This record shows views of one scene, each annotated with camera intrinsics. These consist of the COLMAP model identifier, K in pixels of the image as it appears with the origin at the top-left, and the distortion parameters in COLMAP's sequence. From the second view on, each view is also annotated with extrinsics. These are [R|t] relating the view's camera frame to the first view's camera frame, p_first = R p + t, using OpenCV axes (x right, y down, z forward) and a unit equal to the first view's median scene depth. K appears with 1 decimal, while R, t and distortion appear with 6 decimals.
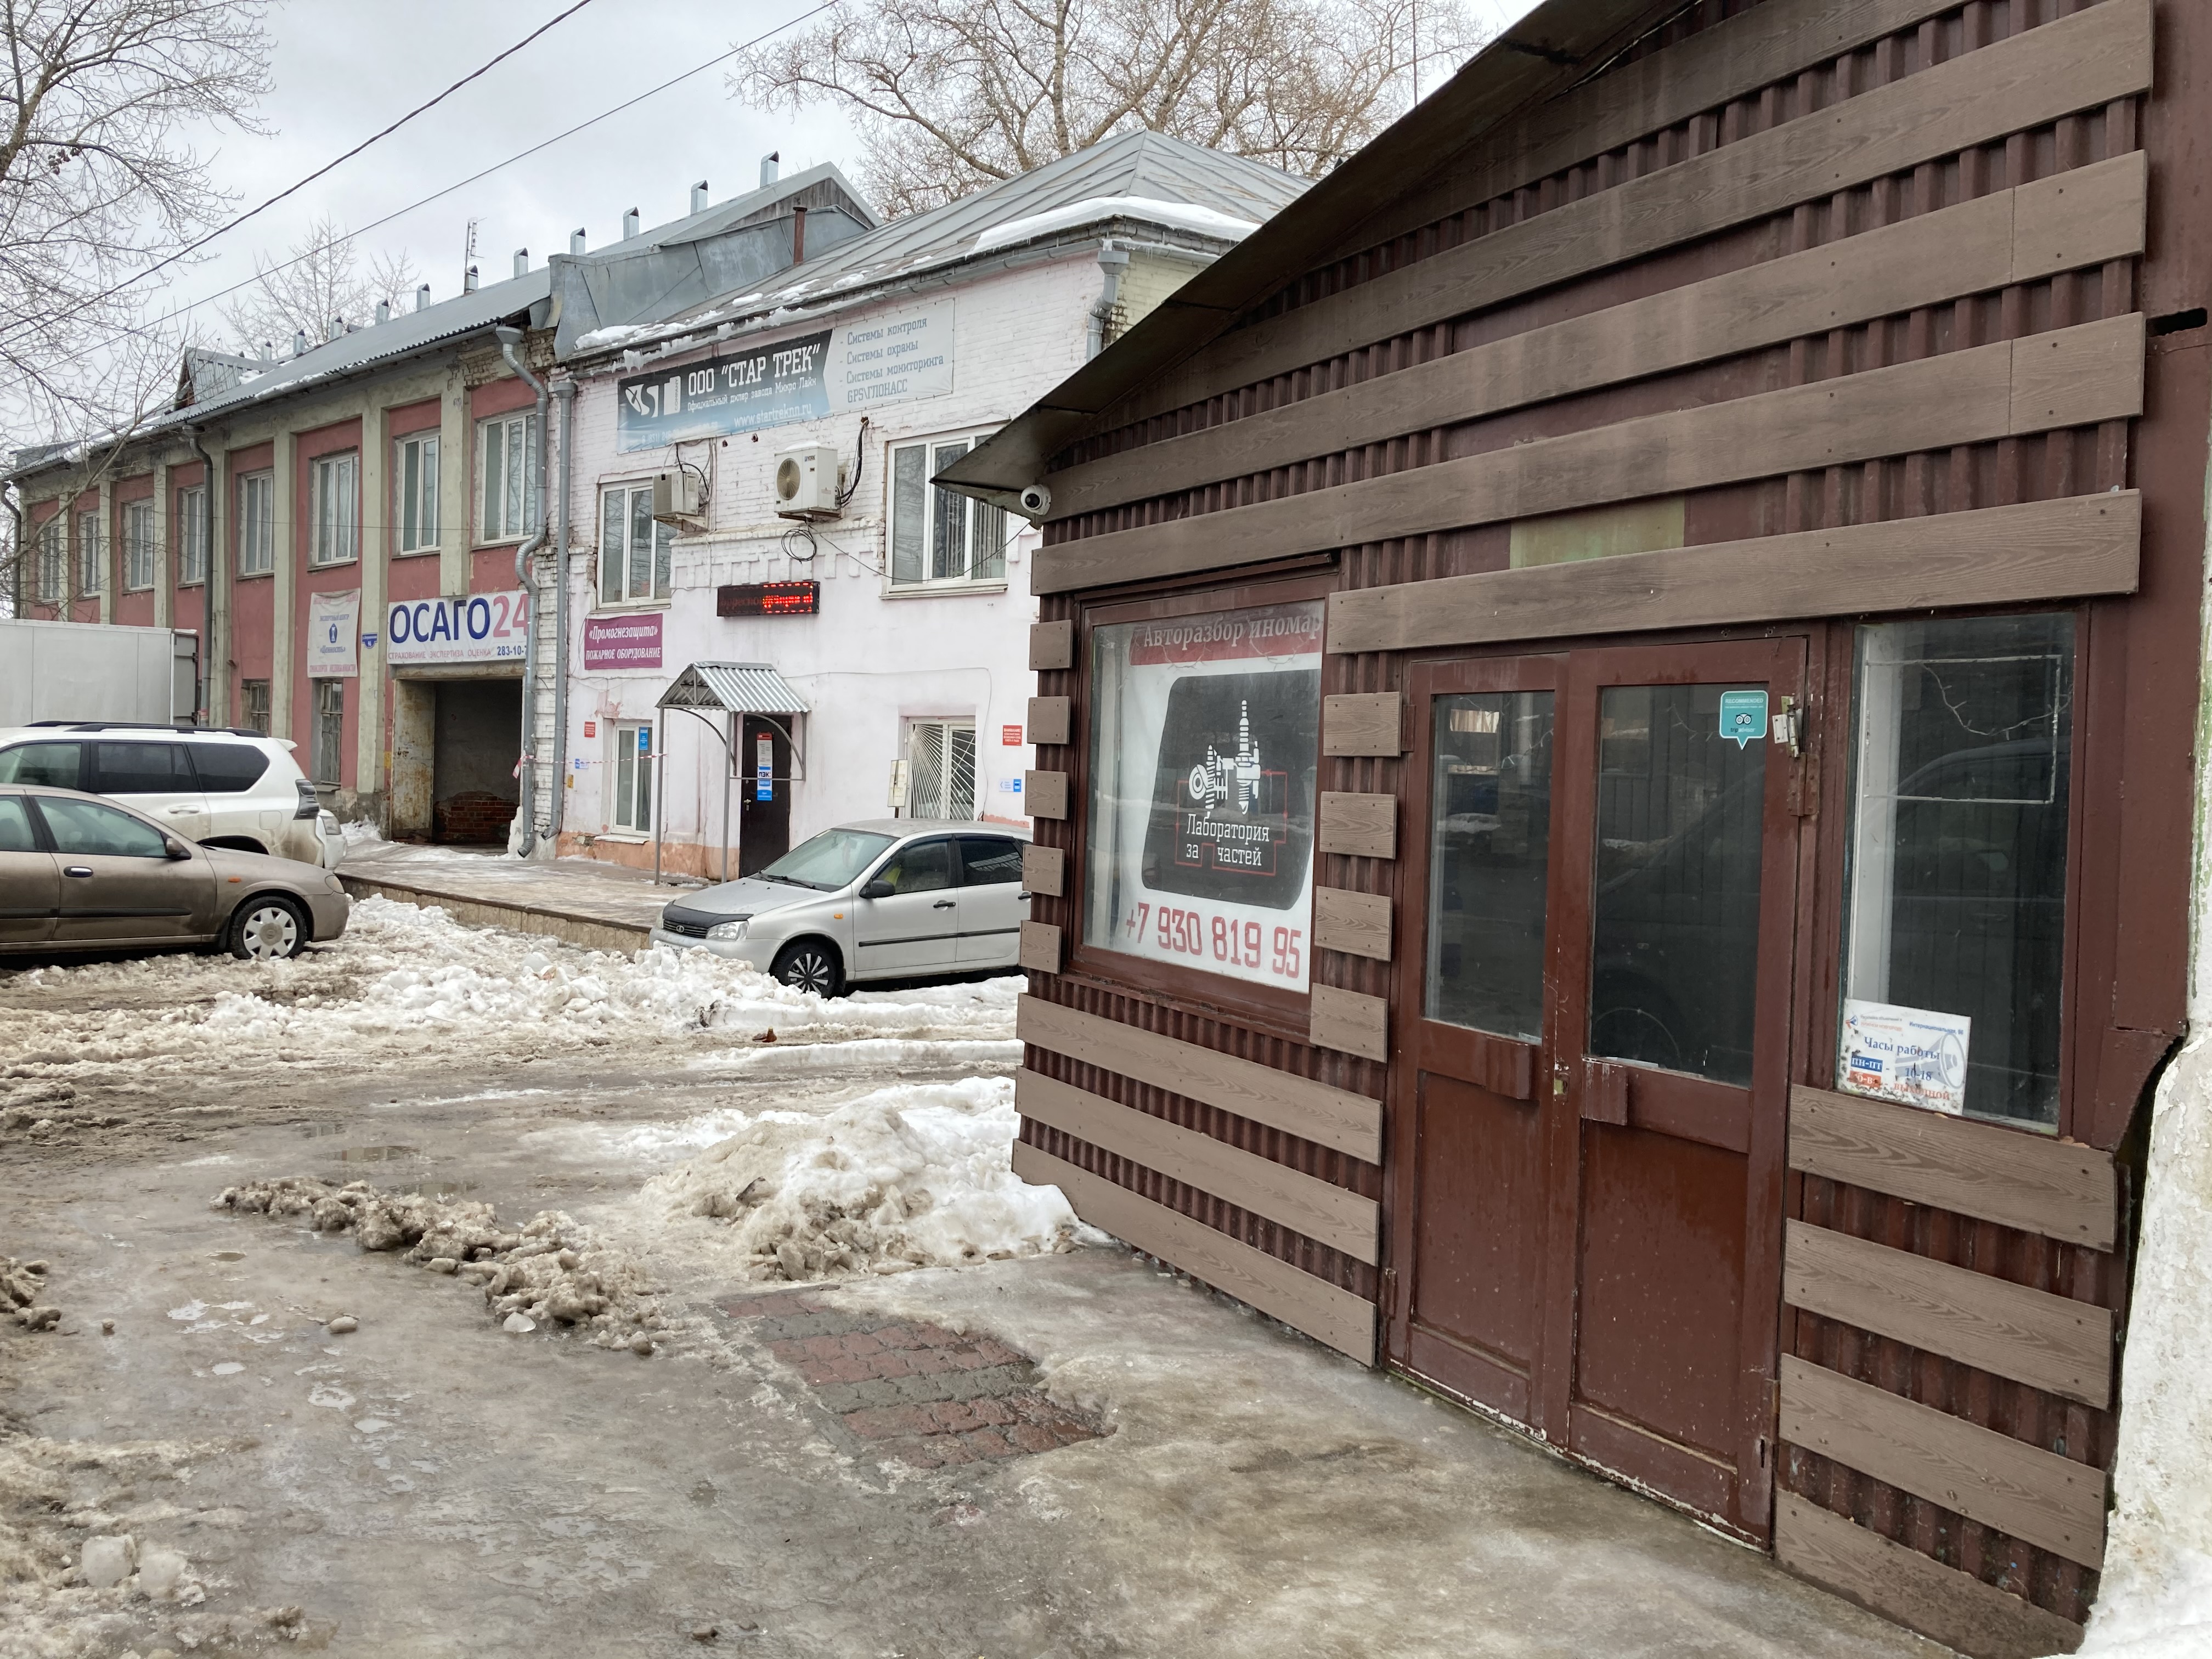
lens RADIAL K [[1603.1, 0, 916.4], [0, 1603.1, 796.0], [0, 0, 1]] dist [0.159885, -0.004517]
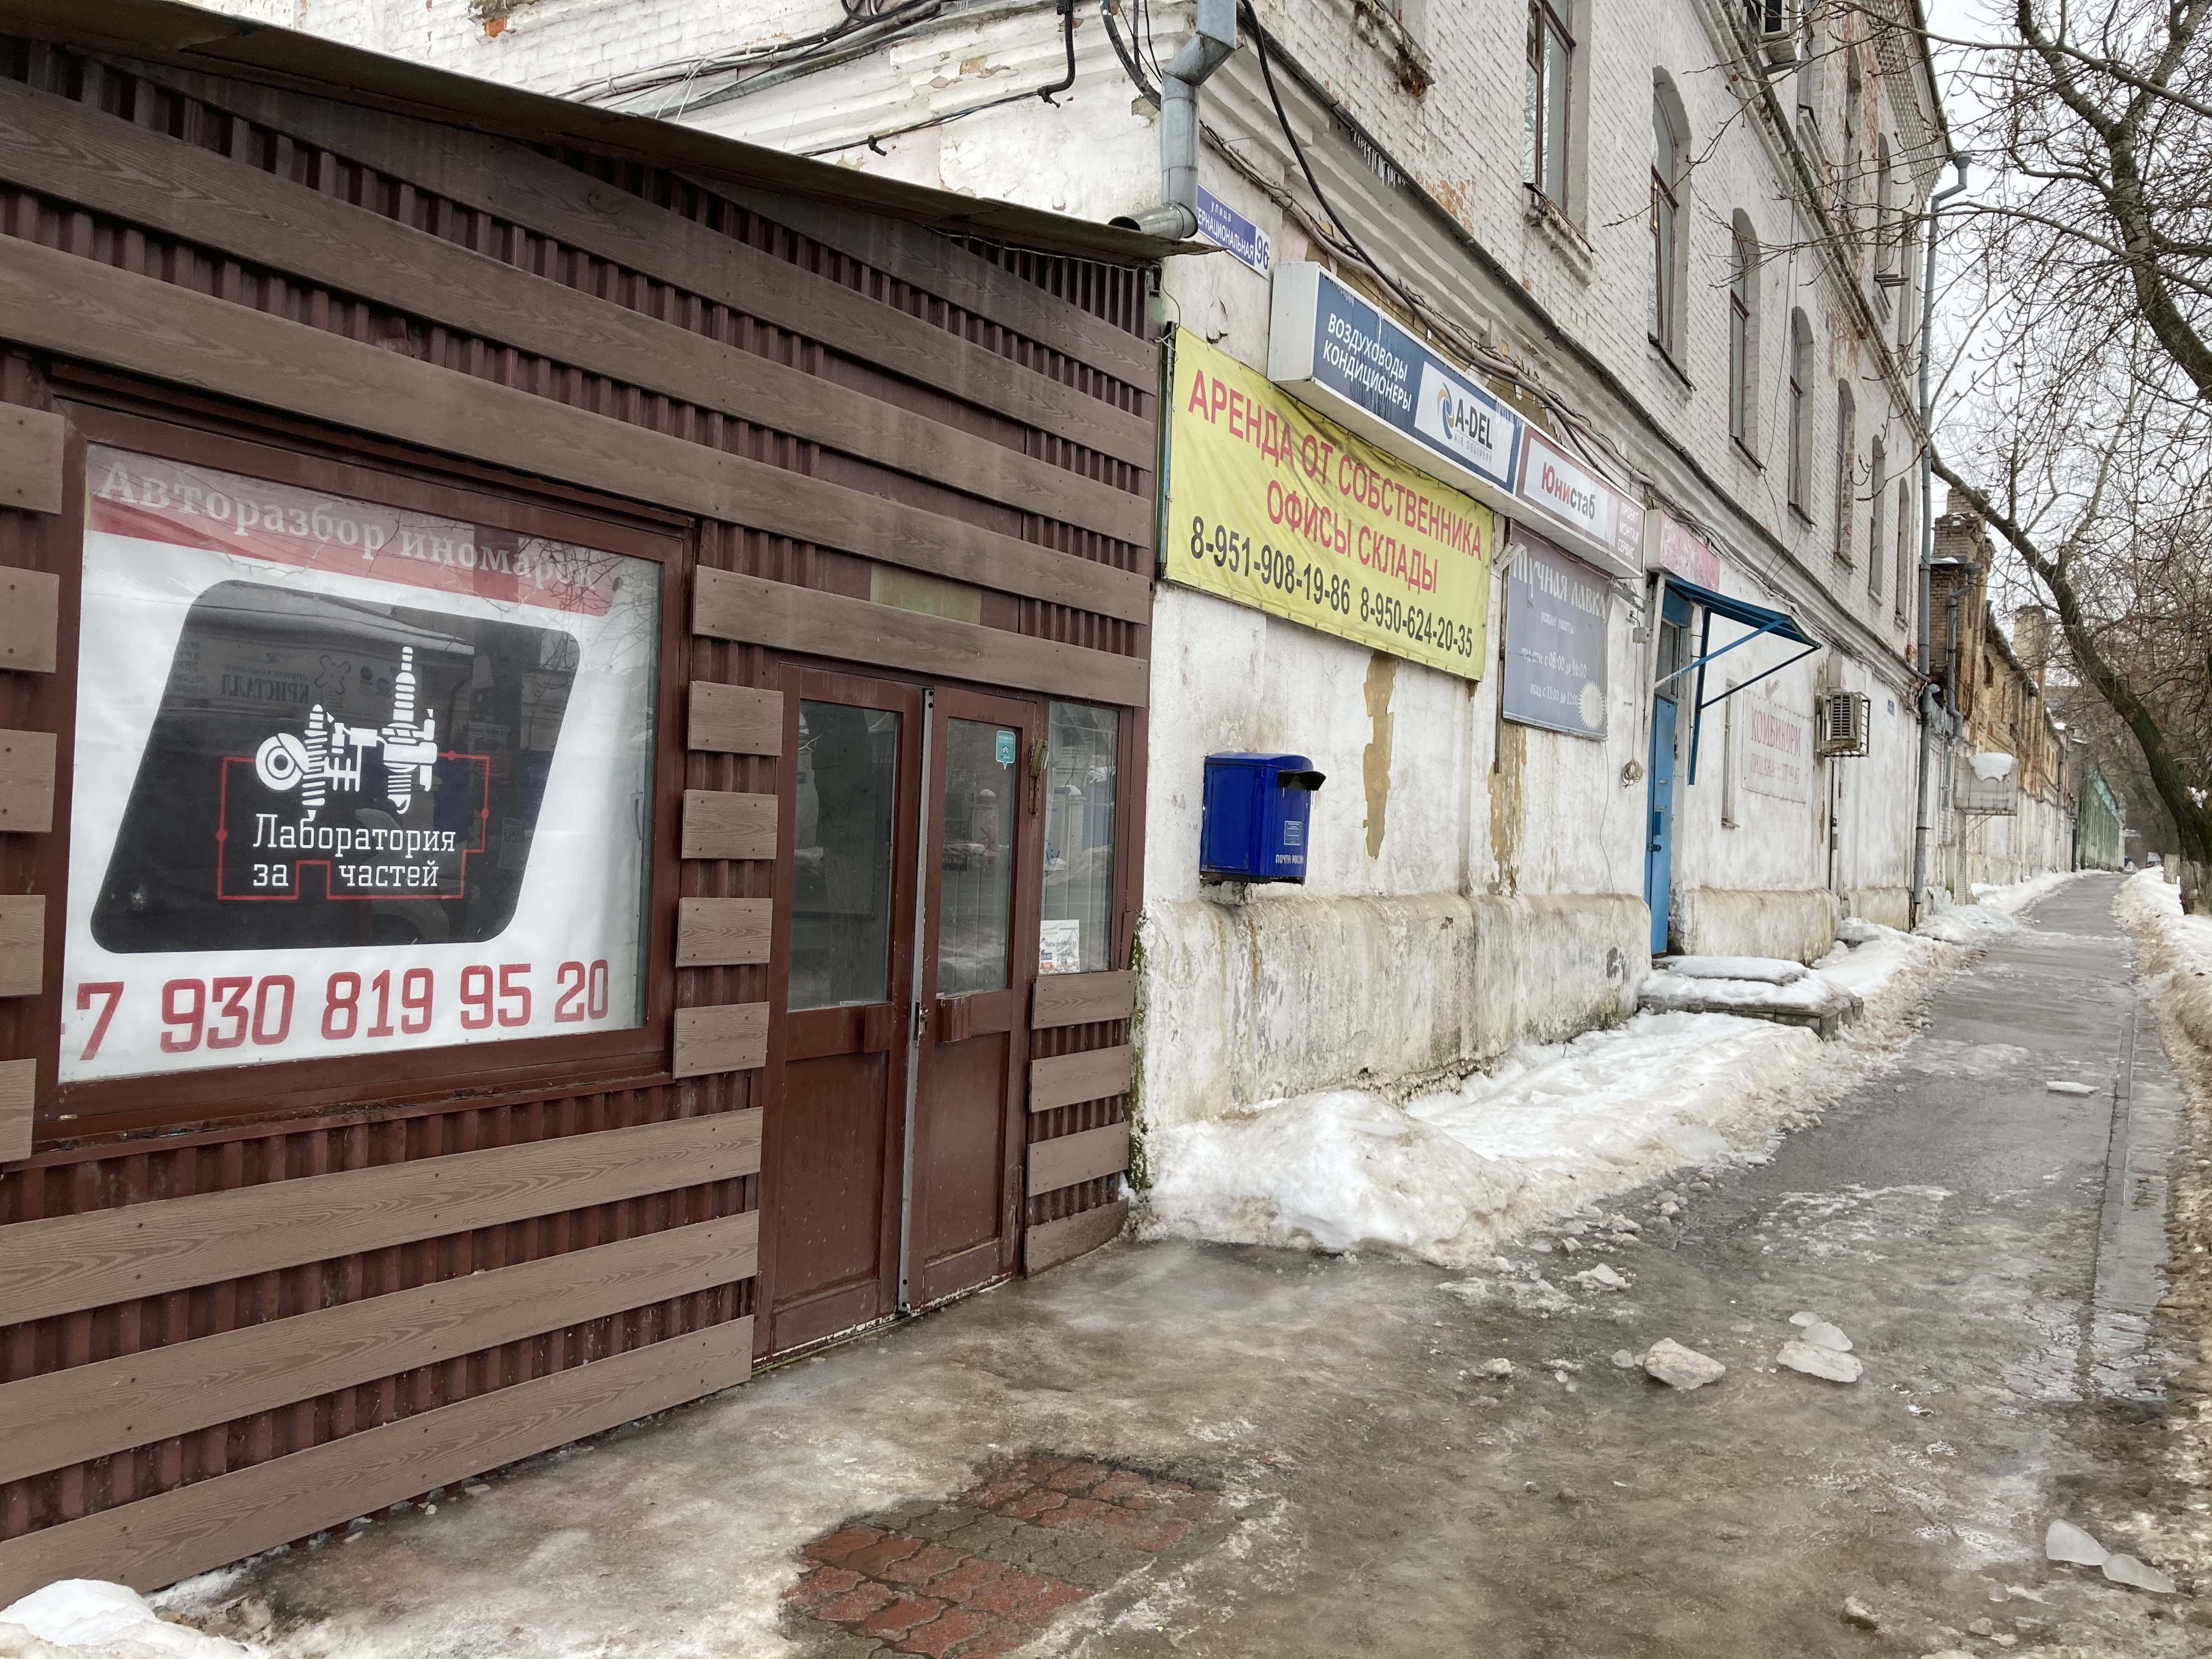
lens RADIAL K [[1926.2, 0, 1106.0], [0, 1926.2, 829.5], [0, 0, 1]] dist [0.044444, -0.034923]
pose [[-0.556905, -0.037324, 0.829737, -0.716692], [-0.031636, 0.999218, 0.023714, -0.012143], [-0.829973, -0.013043, -0.557651, 1.347375]]
